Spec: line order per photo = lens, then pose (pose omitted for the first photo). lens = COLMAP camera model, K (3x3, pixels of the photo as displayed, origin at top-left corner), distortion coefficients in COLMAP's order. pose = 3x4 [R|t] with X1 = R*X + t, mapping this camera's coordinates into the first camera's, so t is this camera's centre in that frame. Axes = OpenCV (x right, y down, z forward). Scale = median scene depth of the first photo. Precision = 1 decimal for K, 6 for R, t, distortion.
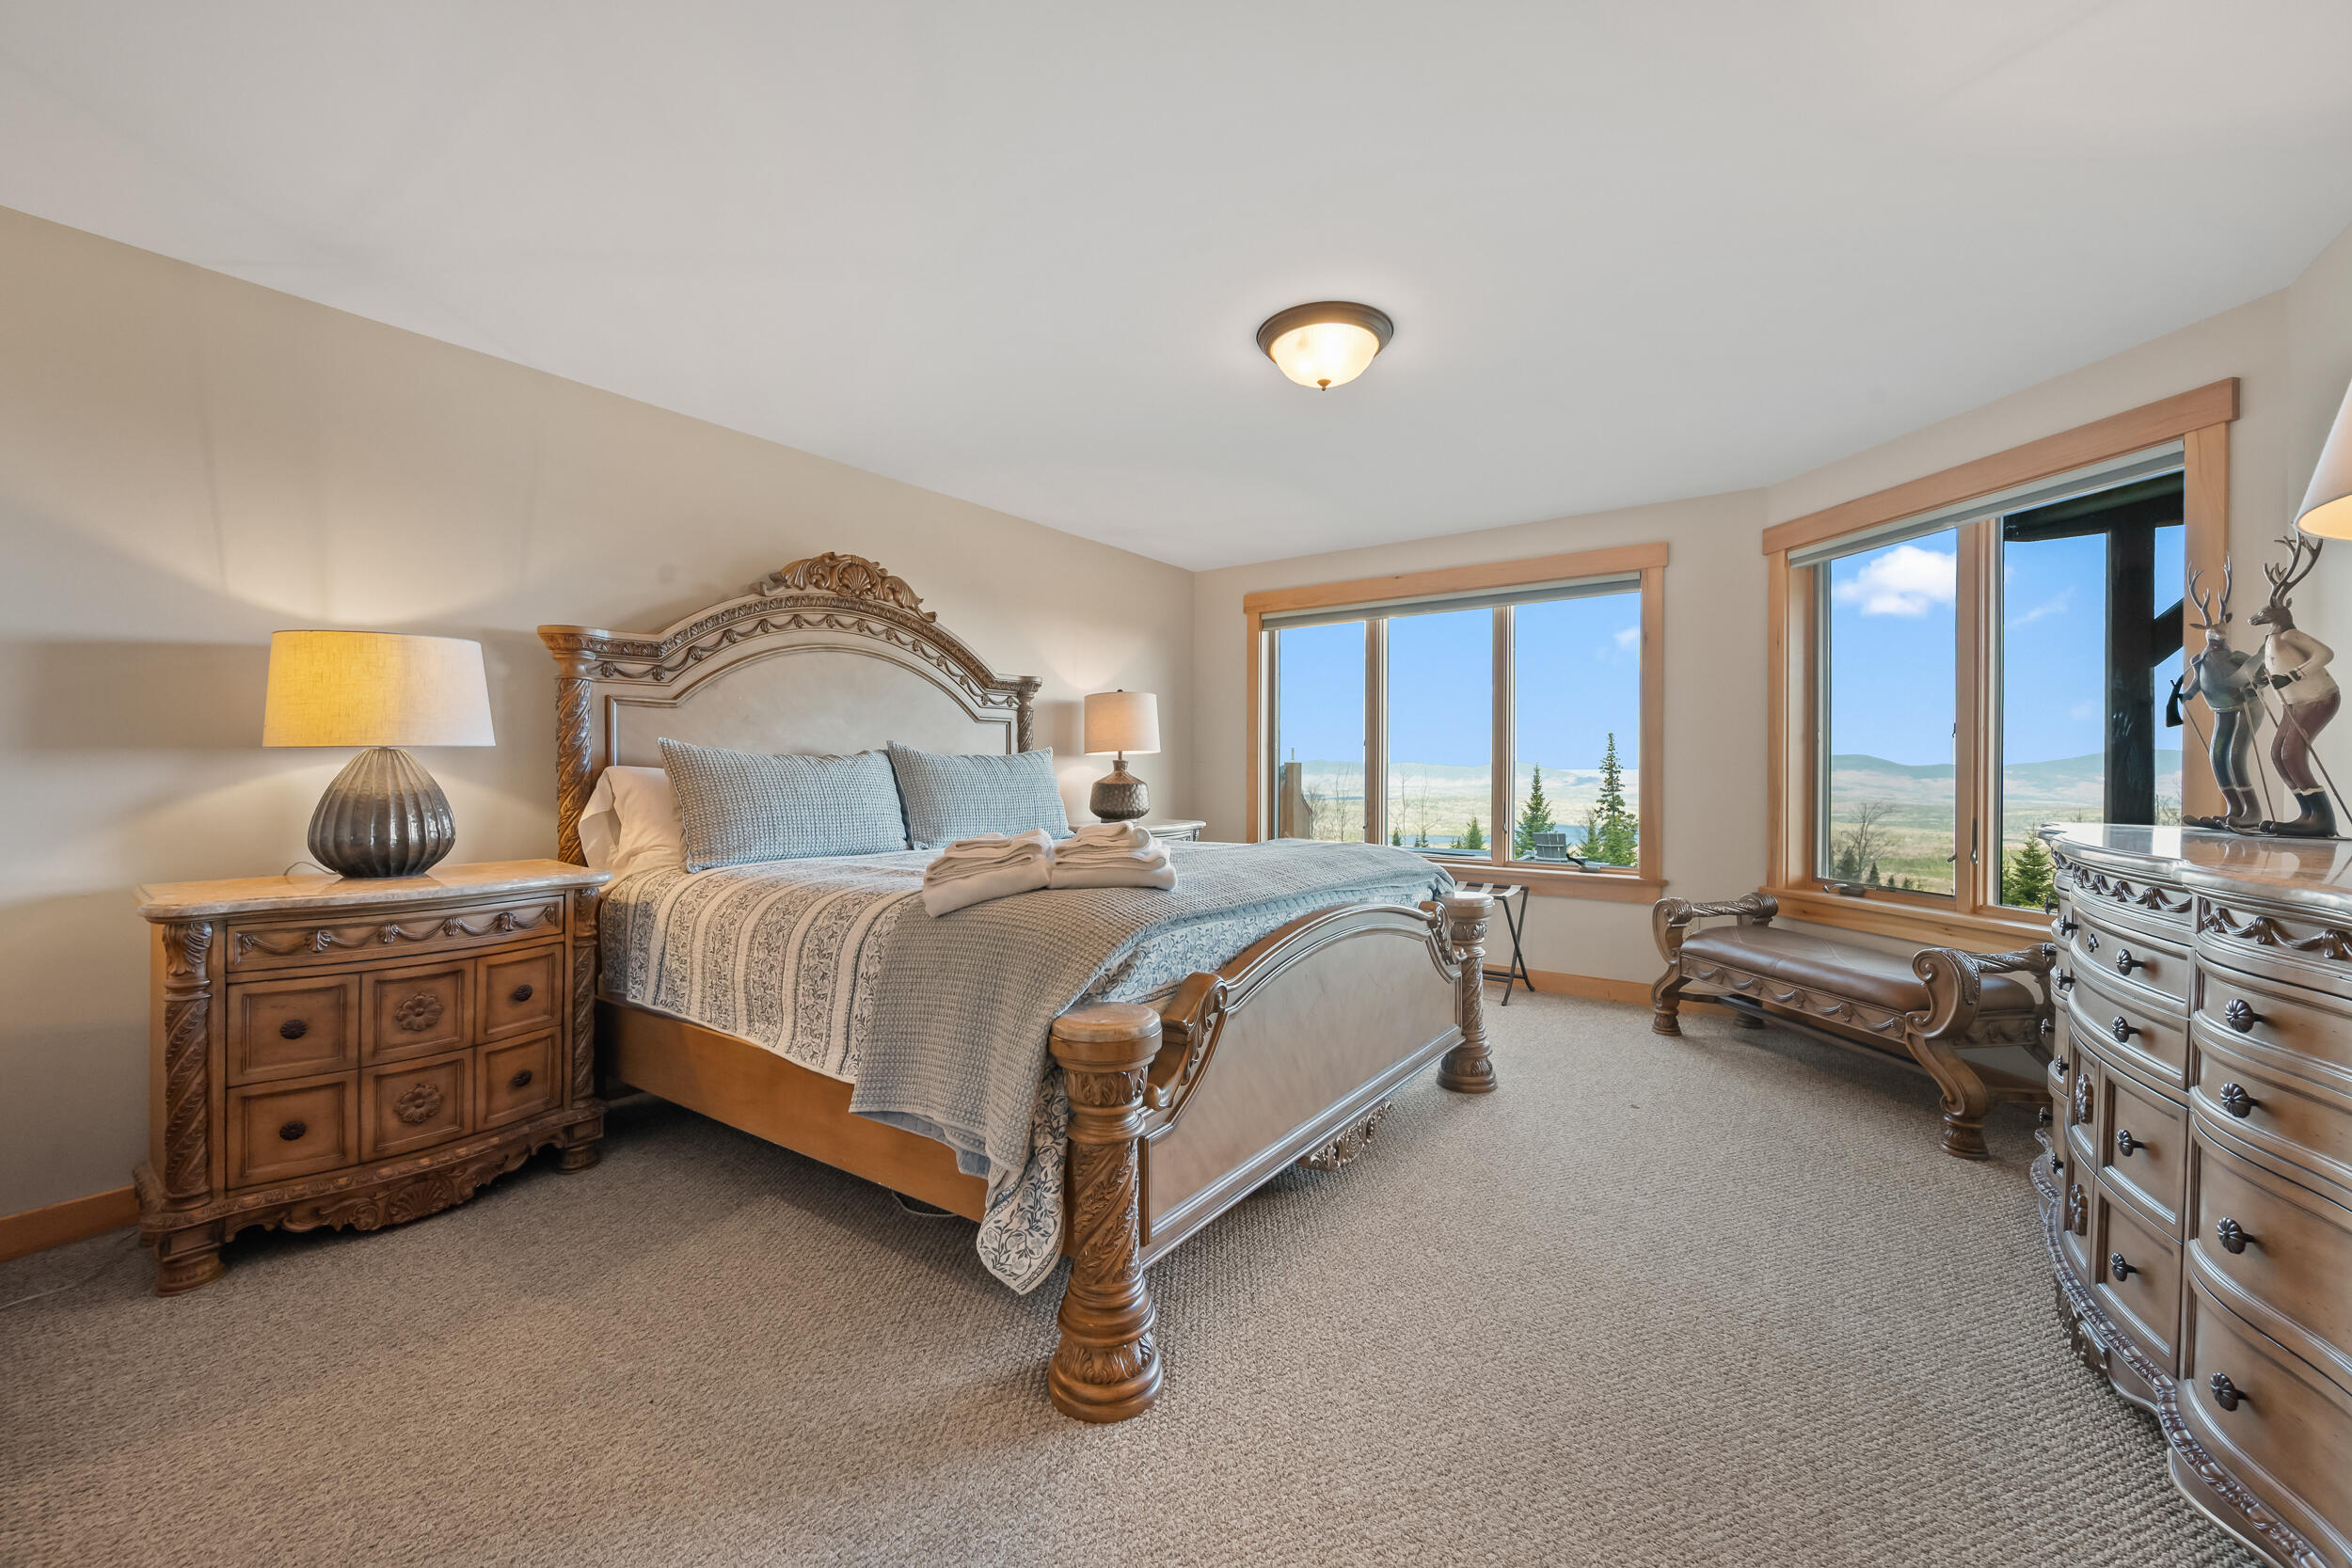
lens RADIAL K [[917.8, 0, 1189.0], [0, 917.8, 798.9], [0, 0, 1]] dist [0.001528, -0.000674]
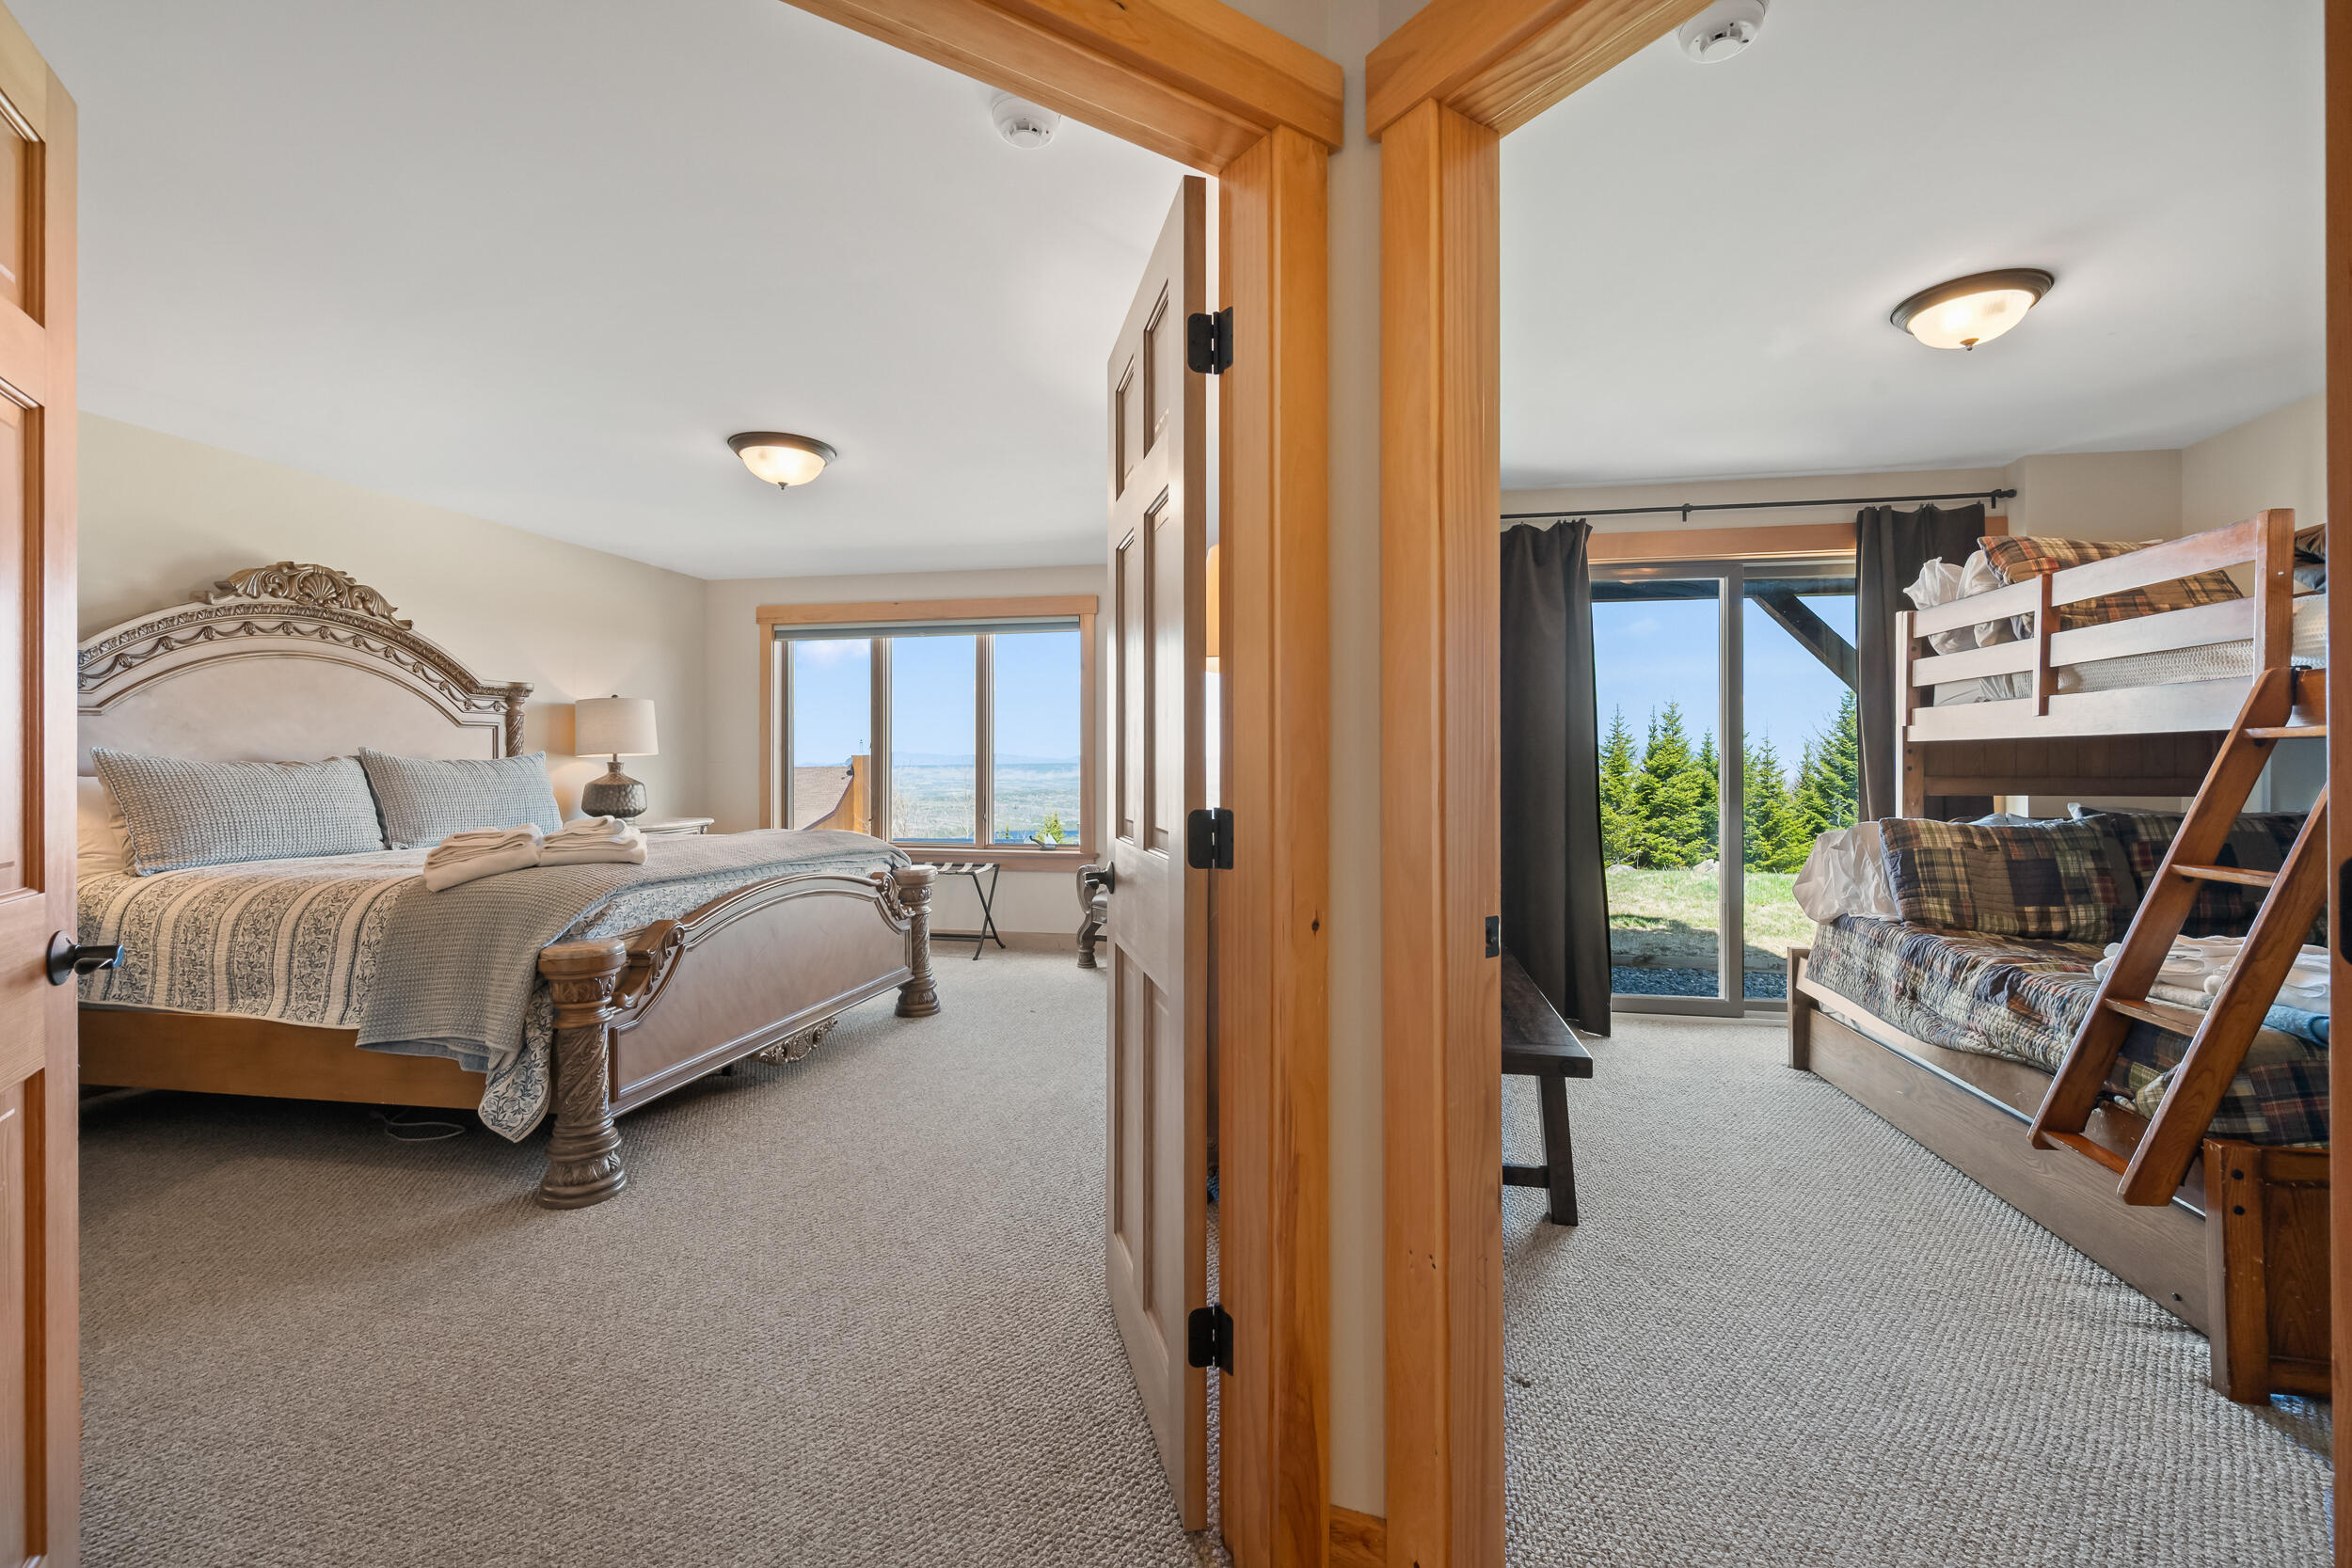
lens RADIAL K [[992.3, 0, 1186.7], [0, 992.3, 764.7], [0, 0, 1]] dist [-0.001501, -0.000834]
pose [[0.912123, -0.004193, 0.409896, 0.082297], [0.016014, 0.999549, -0.025410, 0.000506], [-0.409605, 0.029742, 0.911778, -0.498401]]
